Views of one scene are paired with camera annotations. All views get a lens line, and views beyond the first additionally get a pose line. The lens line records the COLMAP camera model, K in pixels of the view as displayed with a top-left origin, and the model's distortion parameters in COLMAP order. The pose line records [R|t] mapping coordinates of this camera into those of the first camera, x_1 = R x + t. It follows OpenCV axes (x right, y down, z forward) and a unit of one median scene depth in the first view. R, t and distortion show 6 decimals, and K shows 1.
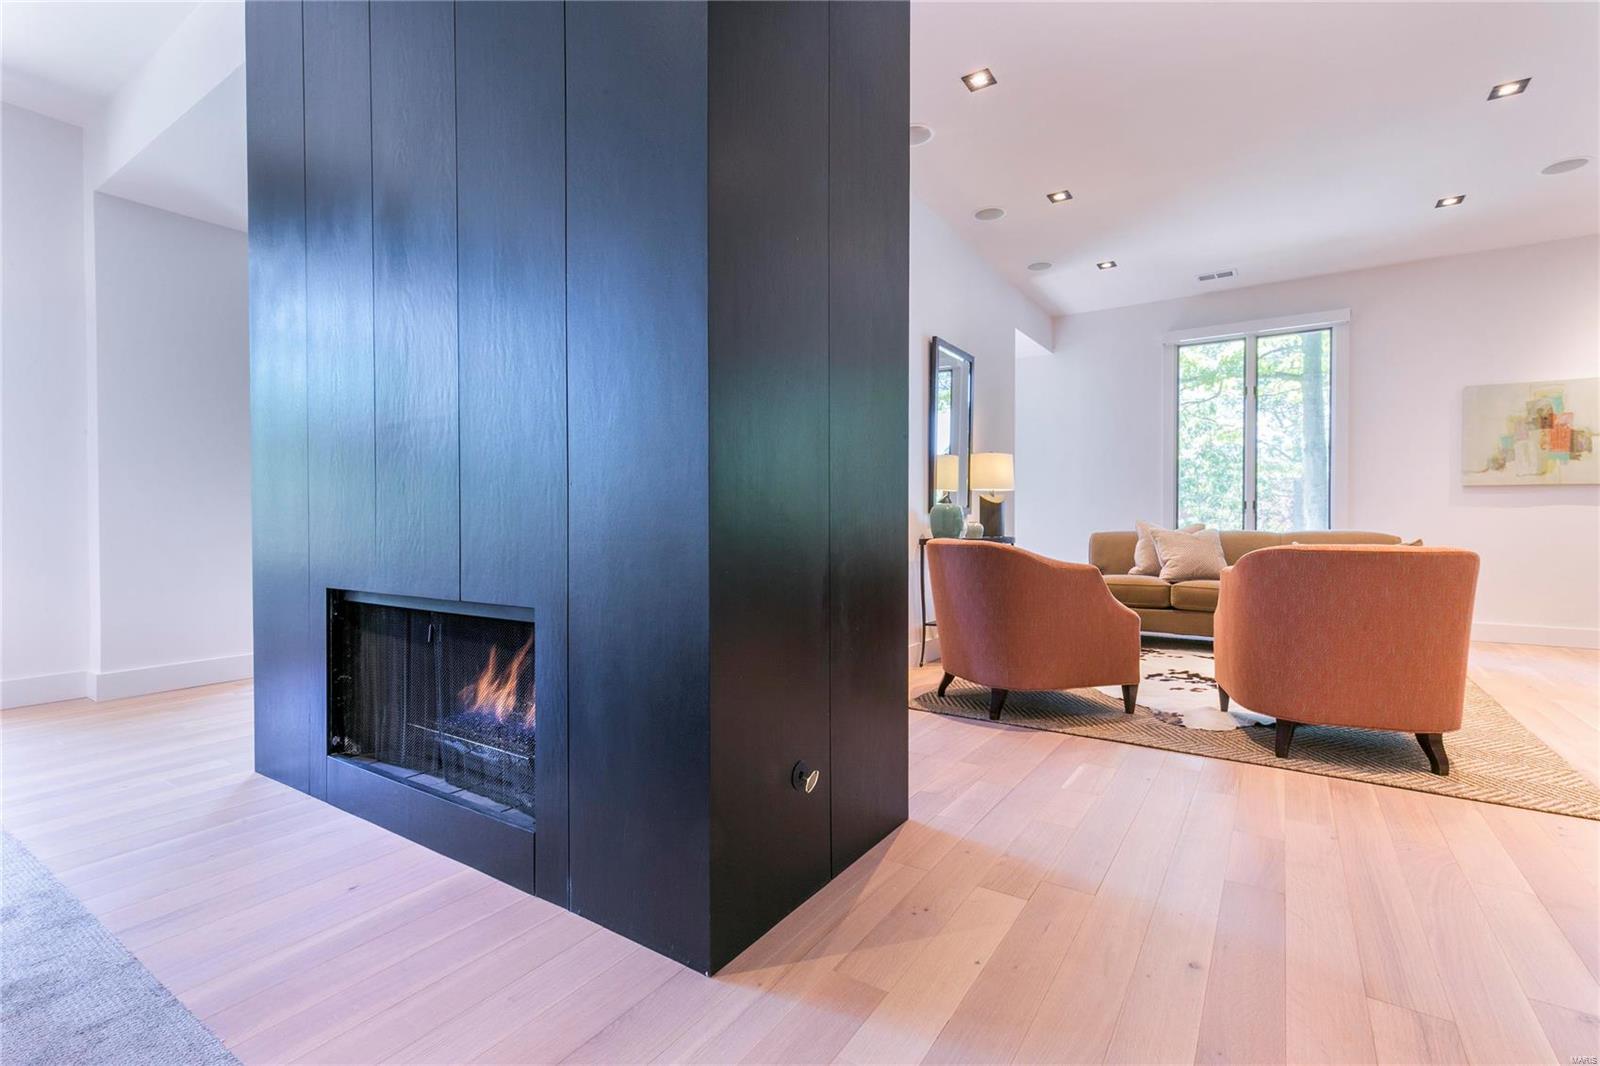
lens RADIAL K [[726.2, 0, 798.1], [0, 726.2, 524.6], [0, 0, 1]] dist [0.002350, -0.000074]
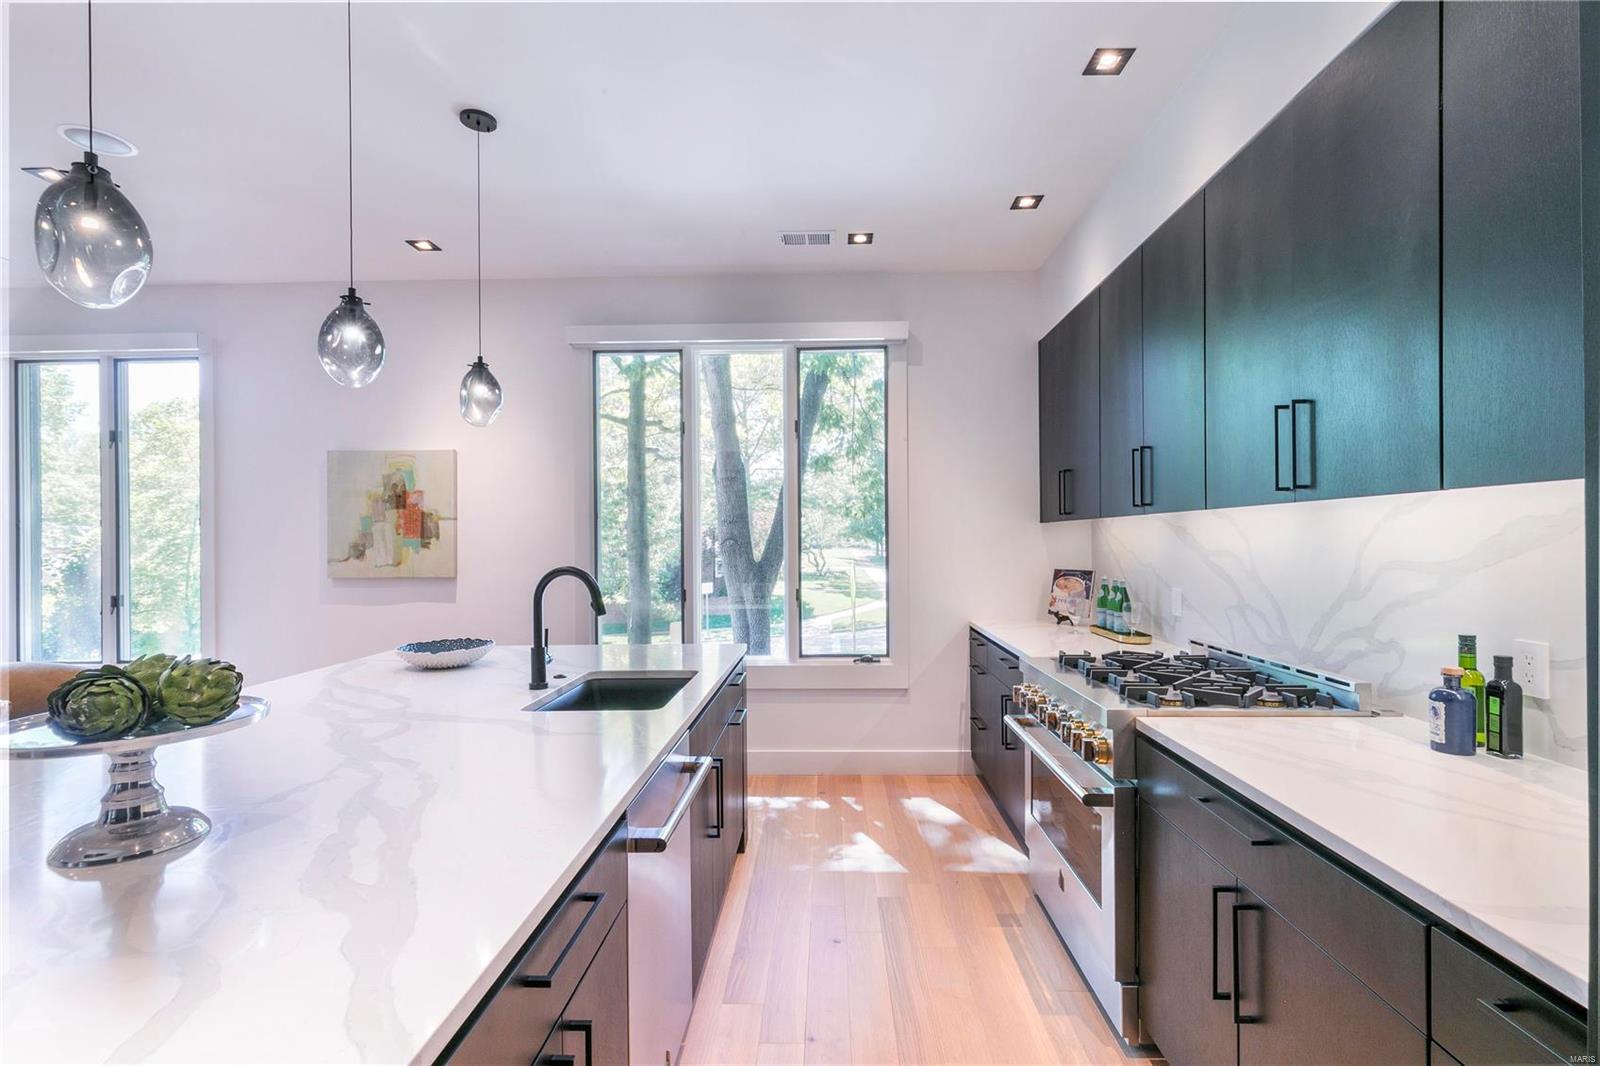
lens RADIAL K [[727.1, 0, 810.3], [0, 727.1, 539.1], [0, 0, 1]] dist [0.010780, 0.000000]
pose [[0.842759, -0.011708, 0.538164, 0.967559], [0.017534, 0.999830, -0.005707, -0.084906], [-0.538006, 0.014246, 0.842821, 0.067301]]
